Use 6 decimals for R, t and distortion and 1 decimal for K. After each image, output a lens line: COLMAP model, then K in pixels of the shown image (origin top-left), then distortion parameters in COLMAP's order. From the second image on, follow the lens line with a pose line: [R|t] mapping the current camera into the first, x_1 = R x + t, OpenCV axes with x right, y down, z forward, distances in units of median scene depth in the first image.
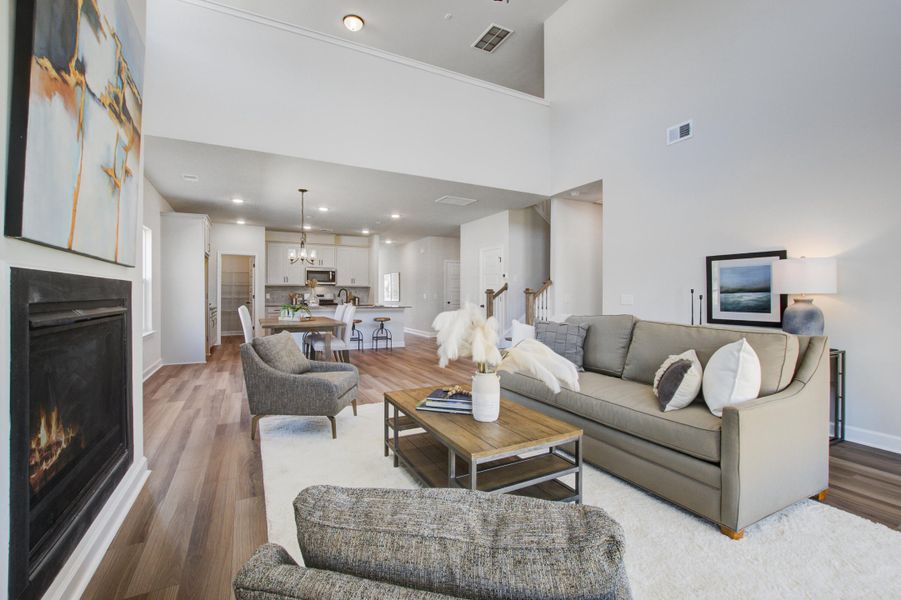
lens RADIAL K [[394.7, 0, 444.0], [0, 394.7, 294.7], [0, 0, 1]] dist [-0.019998, 0.000055]
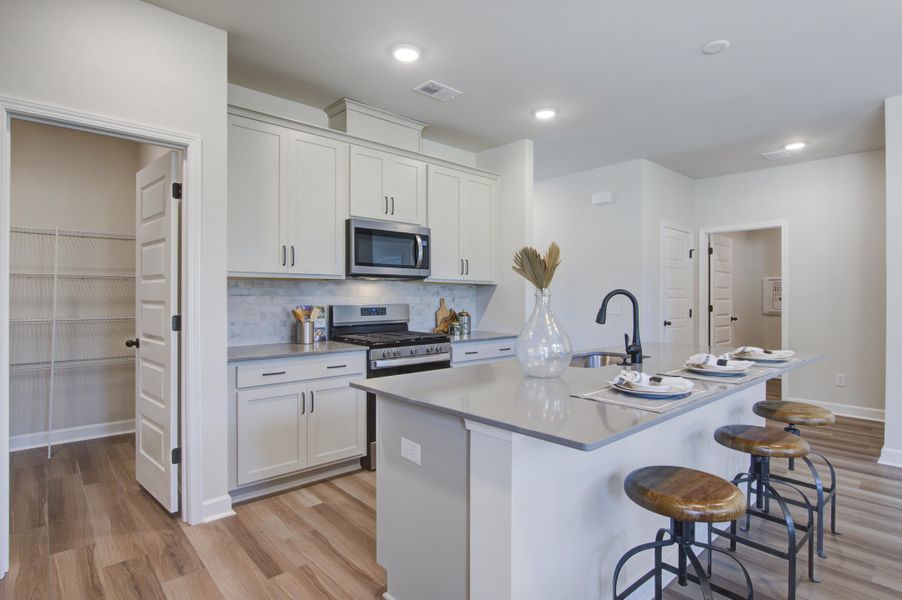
lens RADIAL K [[461.4, 0, 447.2], [0, 461.4, 295.7], [0, 0, 1]] dist [0.001566, 0.000114]
pose [[0.966648, 0.001867, 0.256101, -0.362931], [-0.000543, 0.999986, -0.005243, -0.008550], [-0.256107, 0.004929, 0.966636, 0.630646]]
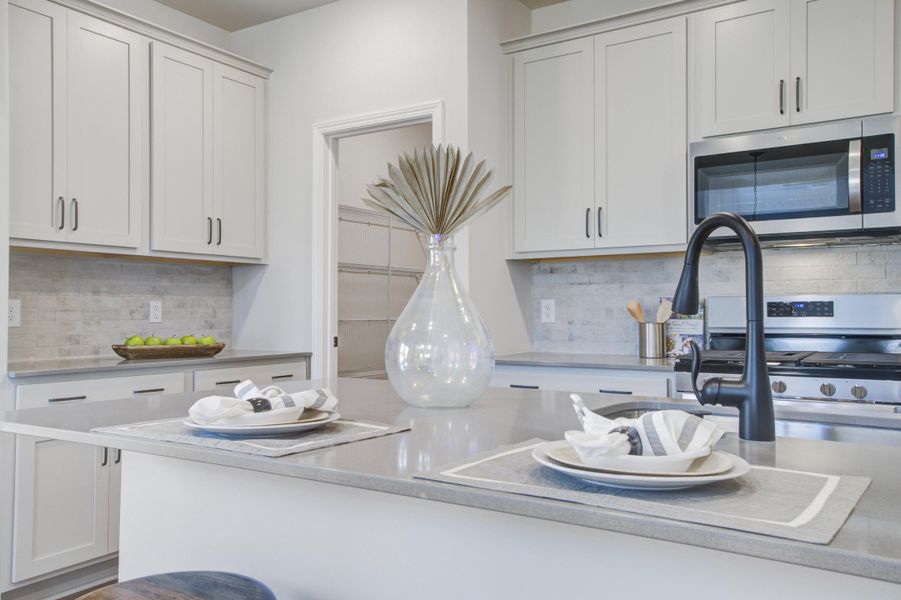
lens RADIAL K [[733.4, 0, 450.5], [0, 733.4, 300.0], [0, 0, 1]] dist [0.000926, 0.000415]
pose [[0.505963, -0.015980, -0.862407, -0.129780], [-0.003212, 0.999787, -0.020410, 0.005687], [0.862549, 0.013096, 0.505804, 0.735105]]
